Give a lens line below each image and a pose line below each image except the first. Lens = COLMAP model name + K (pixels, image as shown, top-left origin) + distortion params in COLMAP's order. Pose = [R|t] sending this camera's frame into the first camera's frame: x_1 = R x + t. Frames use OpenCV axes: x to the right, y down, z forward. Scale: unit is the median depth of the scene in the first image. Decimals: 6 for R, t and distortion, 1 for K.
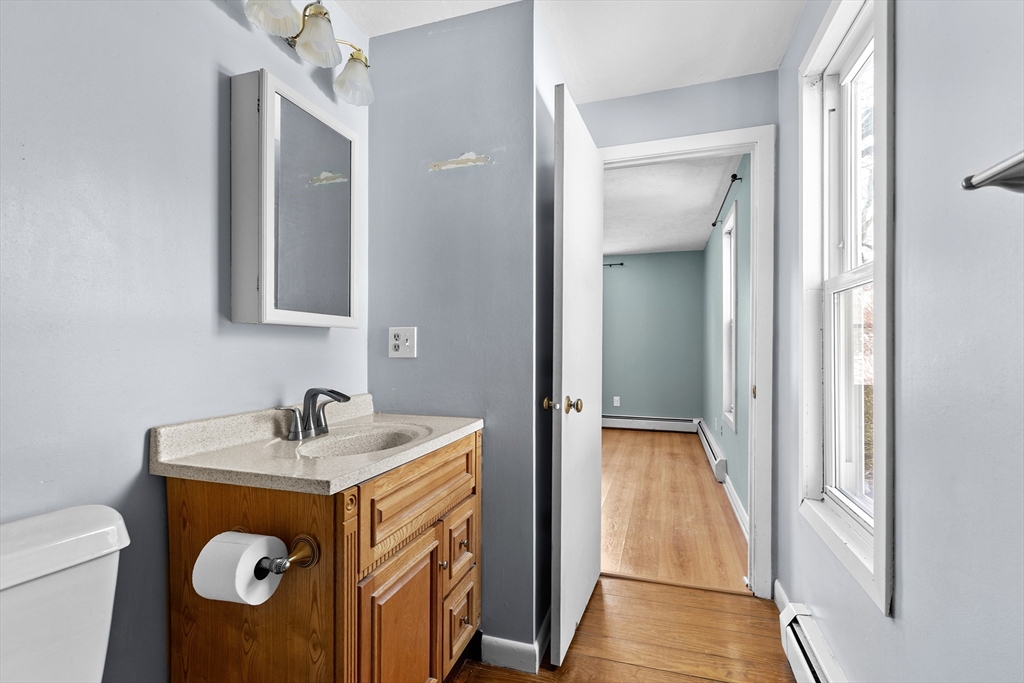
lens RADIAL K [[461.0, 0, 514.8], [0, 461.0, 345.6], [0, 0, 1]] dist [0.007422, -0.002156]
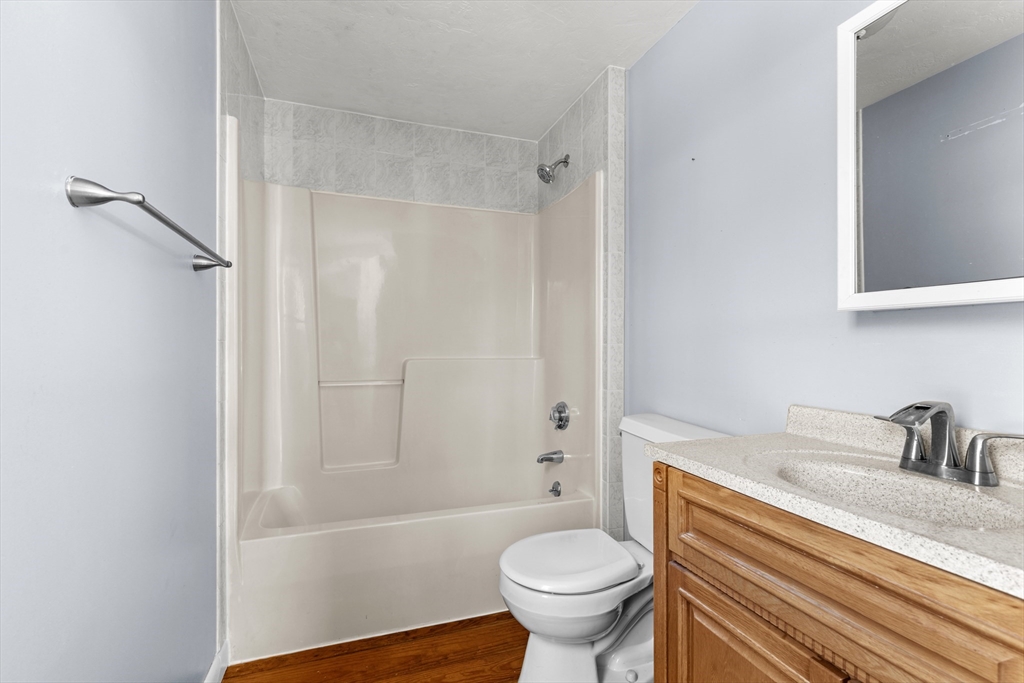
lens RADIAL K [[461.0, 0, 512.1], [0, 461.0, 343.5], [0, 0, 1]] dist [0.007422, -0.002156]
pose [[-0.786879, 0.002227, -0.617103, 0.510088], [0.007387, 0.999956, -0.005811, 0.011973], [0.617063, -0.009130, -0.786861, 1.337546]]
